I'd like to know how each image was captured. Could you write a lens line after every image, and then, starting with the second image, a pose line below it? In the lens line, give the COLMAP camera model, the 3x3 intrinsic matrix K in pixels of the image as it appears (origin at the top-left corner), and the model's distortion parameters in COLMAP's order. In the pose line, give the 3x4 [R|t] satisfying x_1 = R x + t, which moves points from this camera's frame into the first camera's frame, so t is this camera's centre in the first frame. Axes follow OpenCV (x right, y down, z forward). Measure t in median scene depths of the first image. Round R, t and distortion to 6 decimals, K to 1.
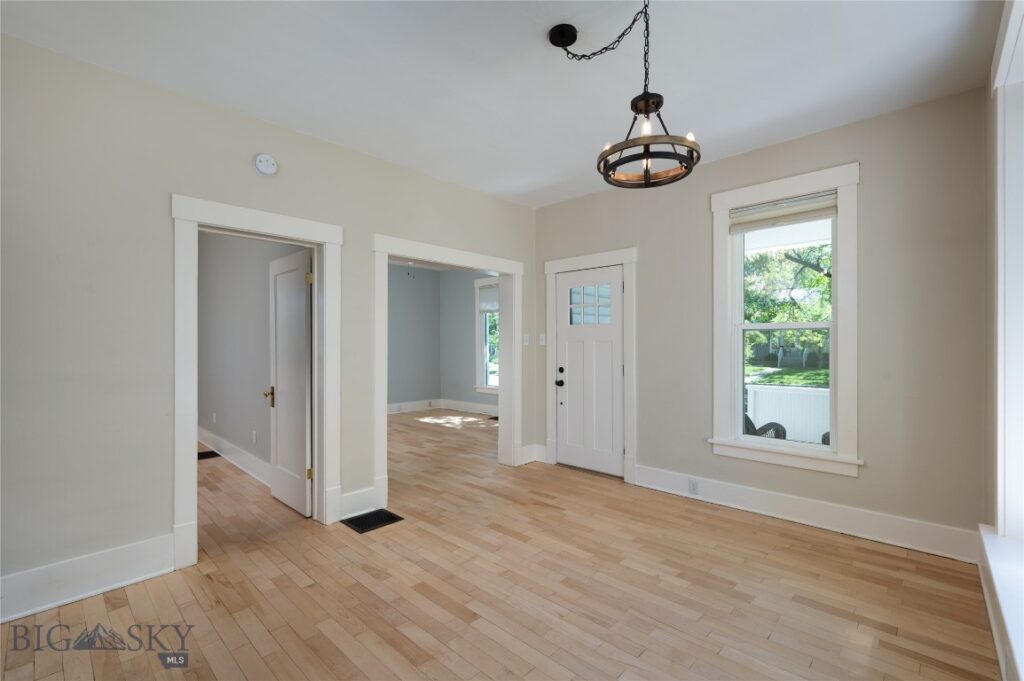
lens RADIAL K [[454.9, 0, 511.7], [0, 454.9, 342.1], [0, 0, 1]] dist [-0.000030, -0.000046]
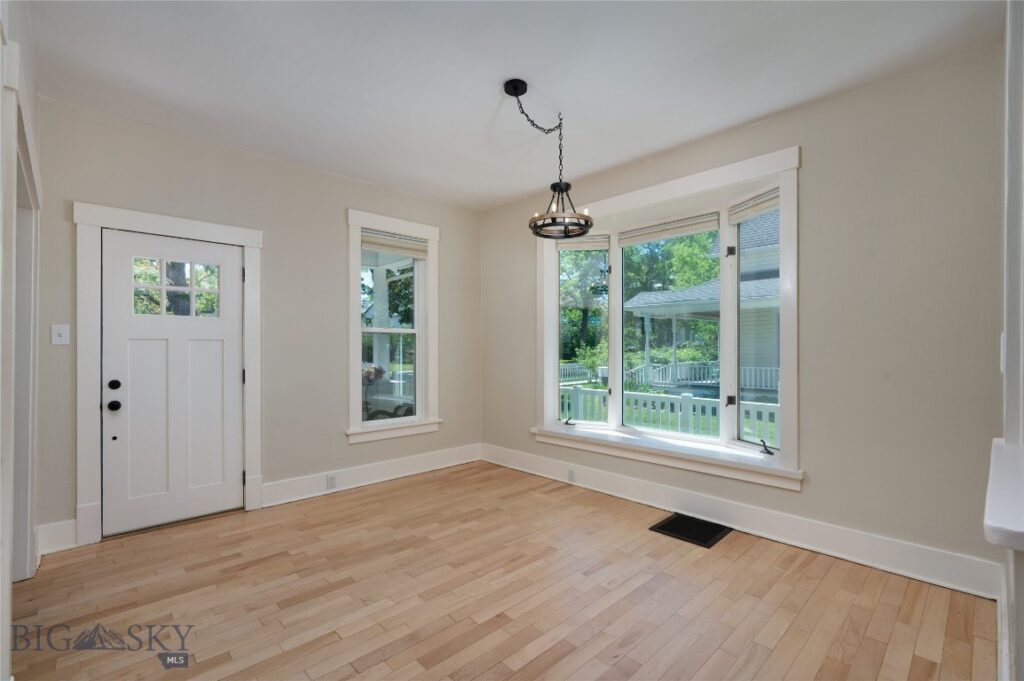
lens RADIAL K [[454.9, 0, 511.9], [0, 454.9, 345.5], [0, 0, 1]] dist [-0.000030, -0.000046]
pose [[0.048116, 0.005970, 0.998824, -0.696504], [-0.004906, 0.999971, -0.005740, 0.012359], [-0.998830, -0.004624, 0.048144, 0.604588]]
